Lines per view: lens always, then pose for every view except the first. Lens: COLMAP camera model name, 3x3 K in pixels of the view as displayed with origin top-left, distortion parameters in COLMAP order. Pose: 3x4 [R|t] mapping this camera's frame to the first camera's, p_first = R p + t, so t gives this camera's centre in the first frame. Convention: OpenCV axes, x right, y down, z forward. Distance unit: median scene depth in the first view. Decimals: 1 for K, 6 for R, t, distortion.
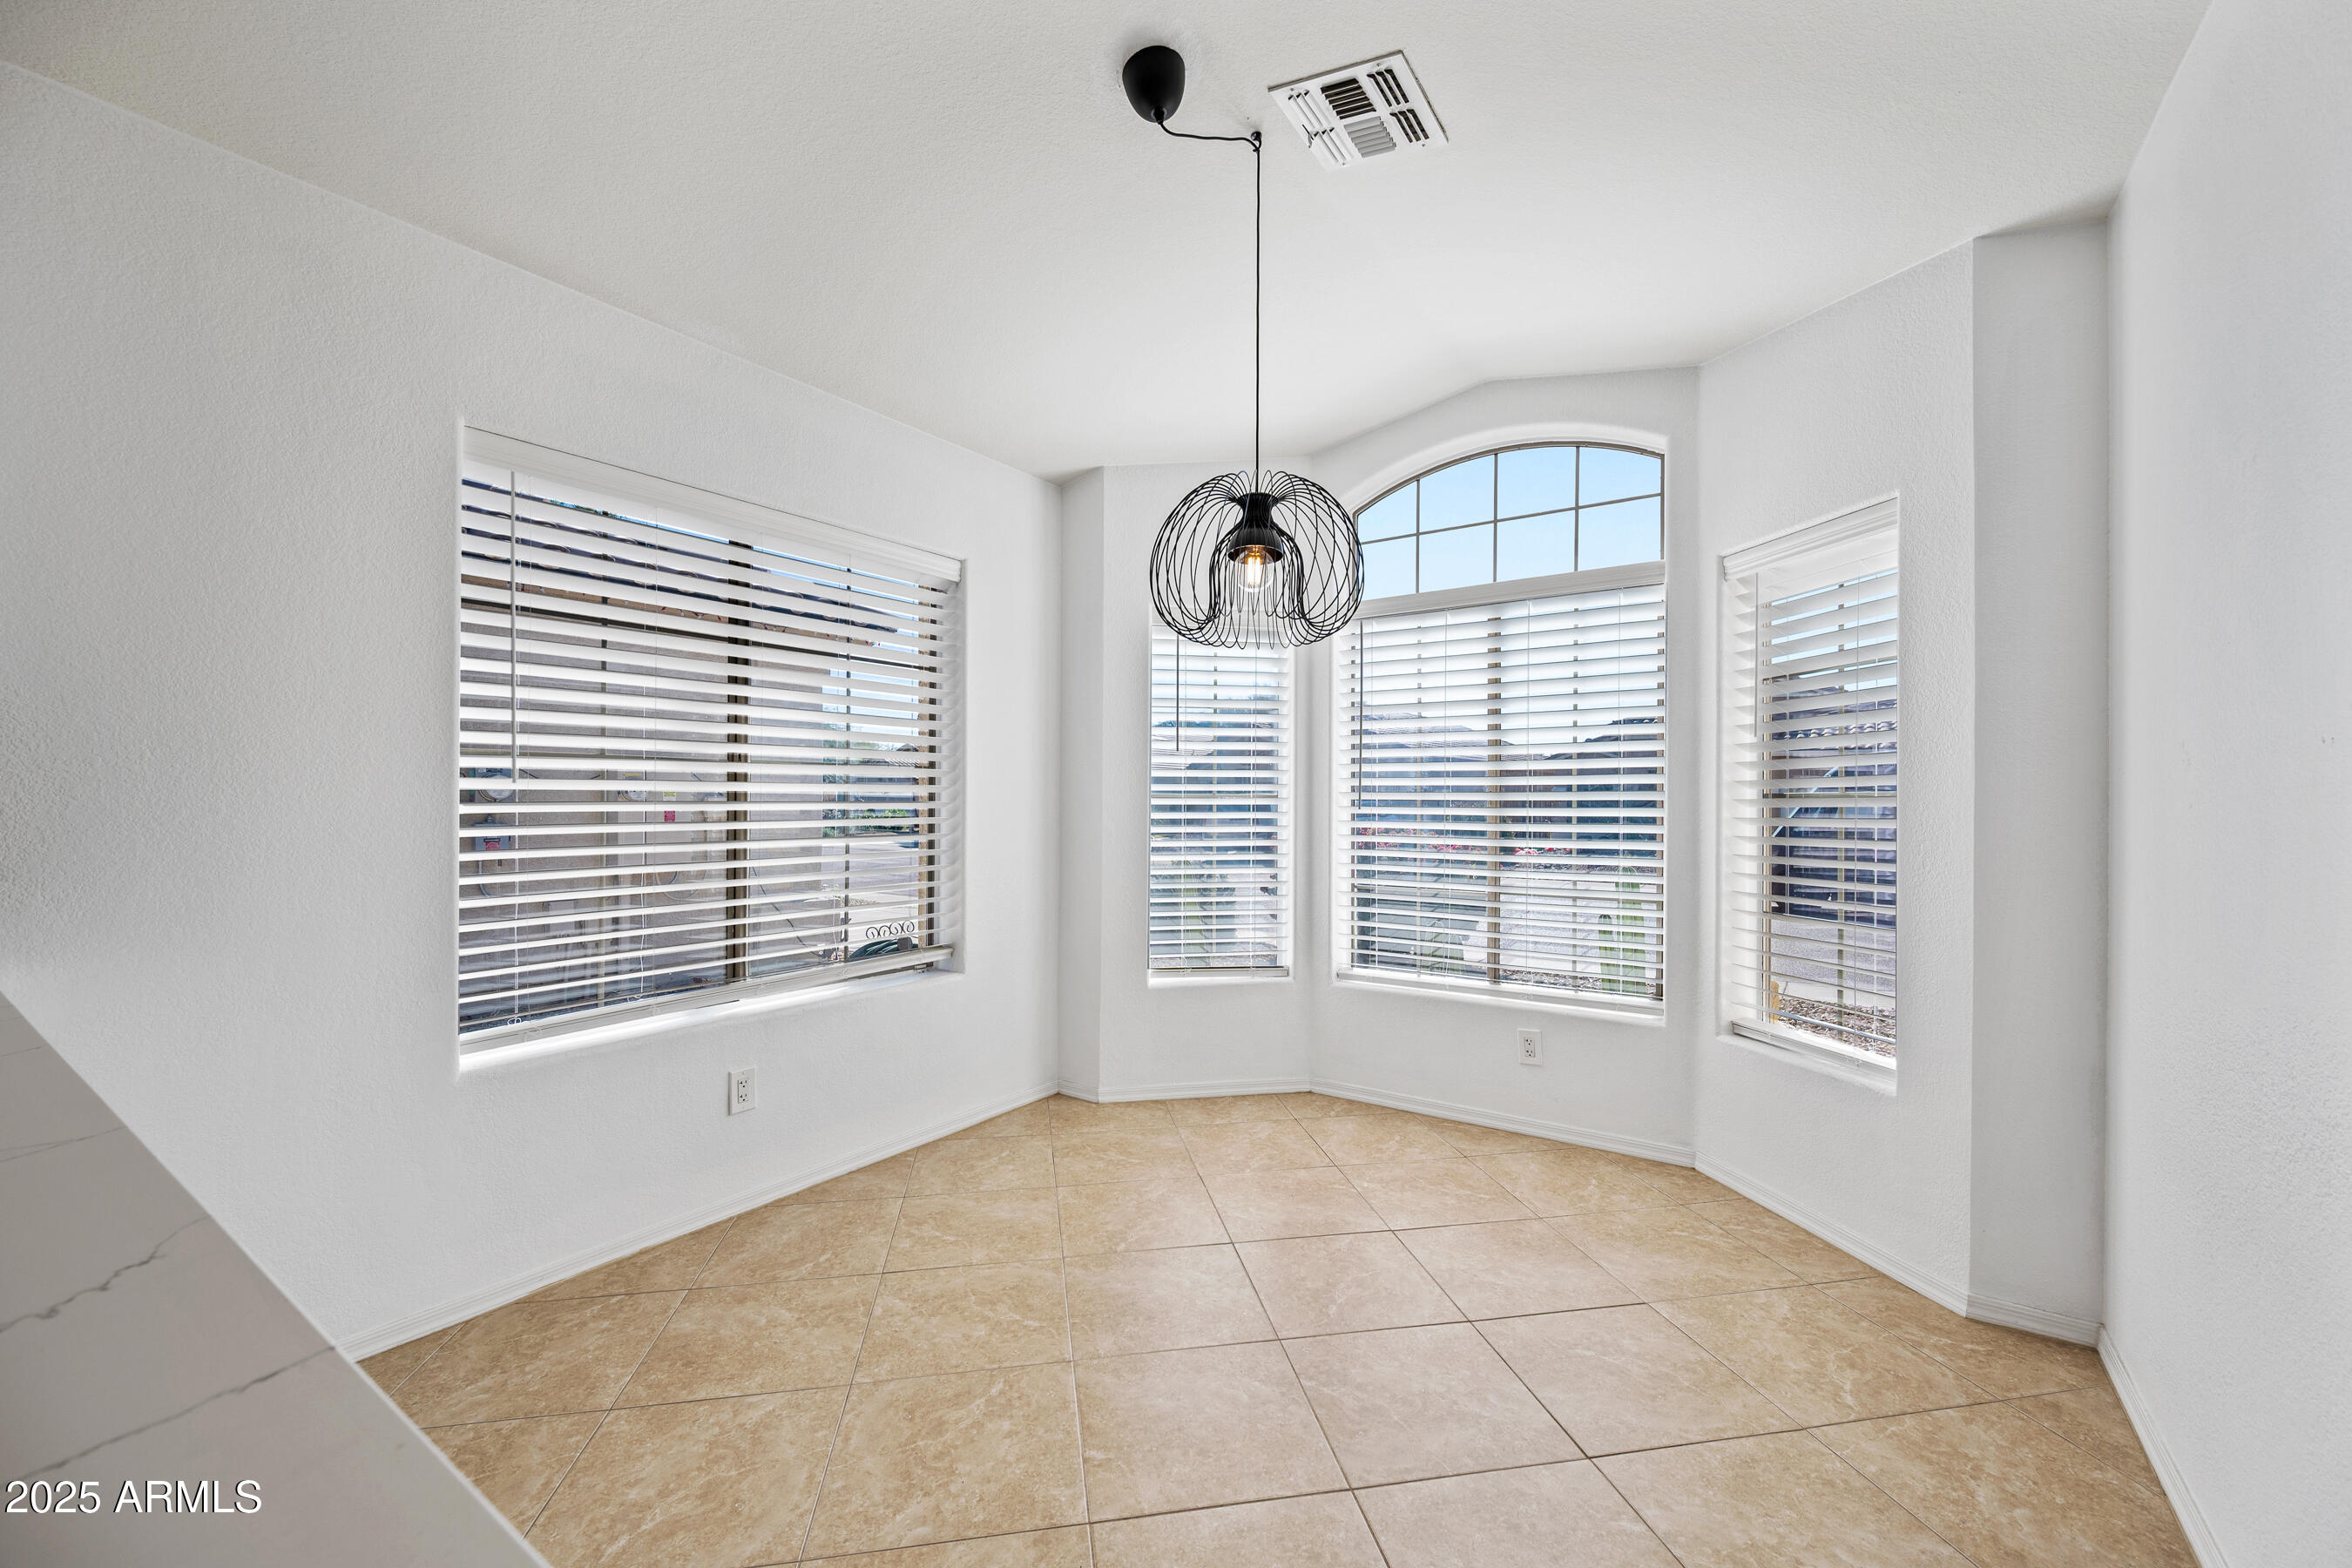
lens RADIAL K [[943.4, 0, 1180.3], [0, 943.4, 793.0], [0, 0, 1]] dist [-0.002630, -0.000219]
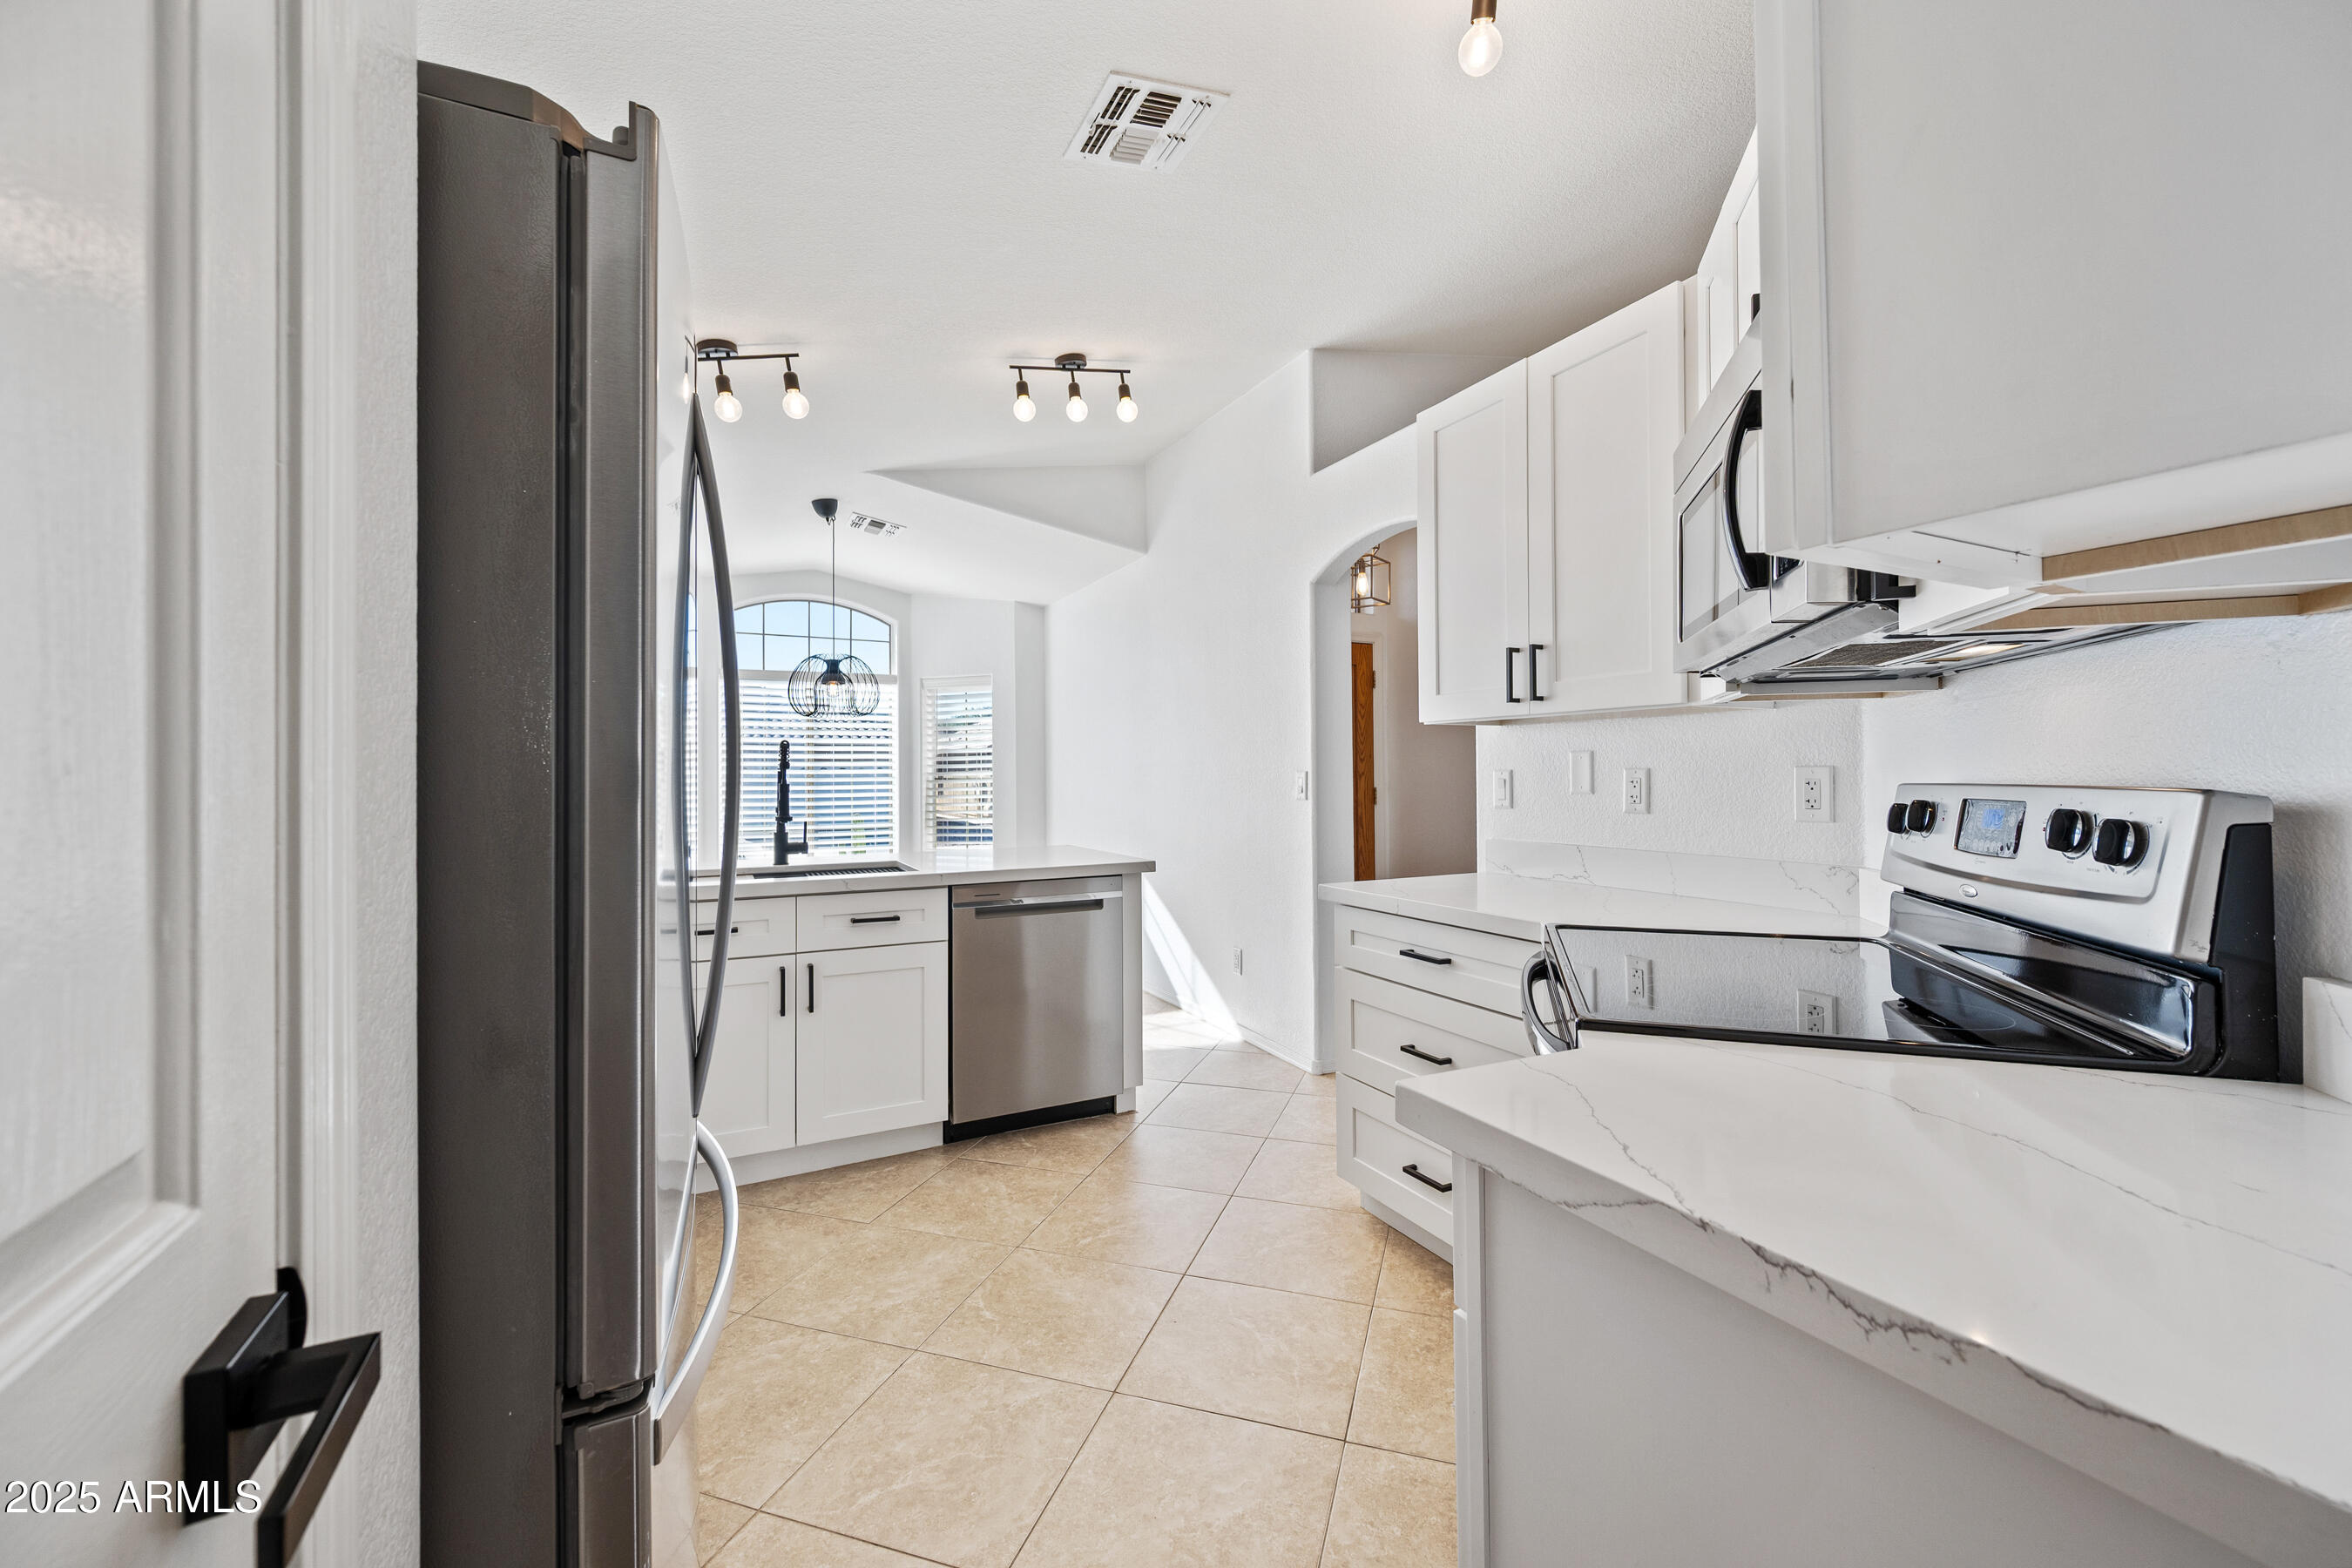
lens RADIAL K [[931.5, 0, 1180.4], [0, 931.5, 765.5], [0, 0, 1]] dist [-0.000075, -0.000037]
pose [[0.476853, 0.001389, 0.878982, -1.126271], [0.009099, 0.999937, -0.006516, -0.006497], [-0.878936, 0.011105, 0.476810, -0.668032]]
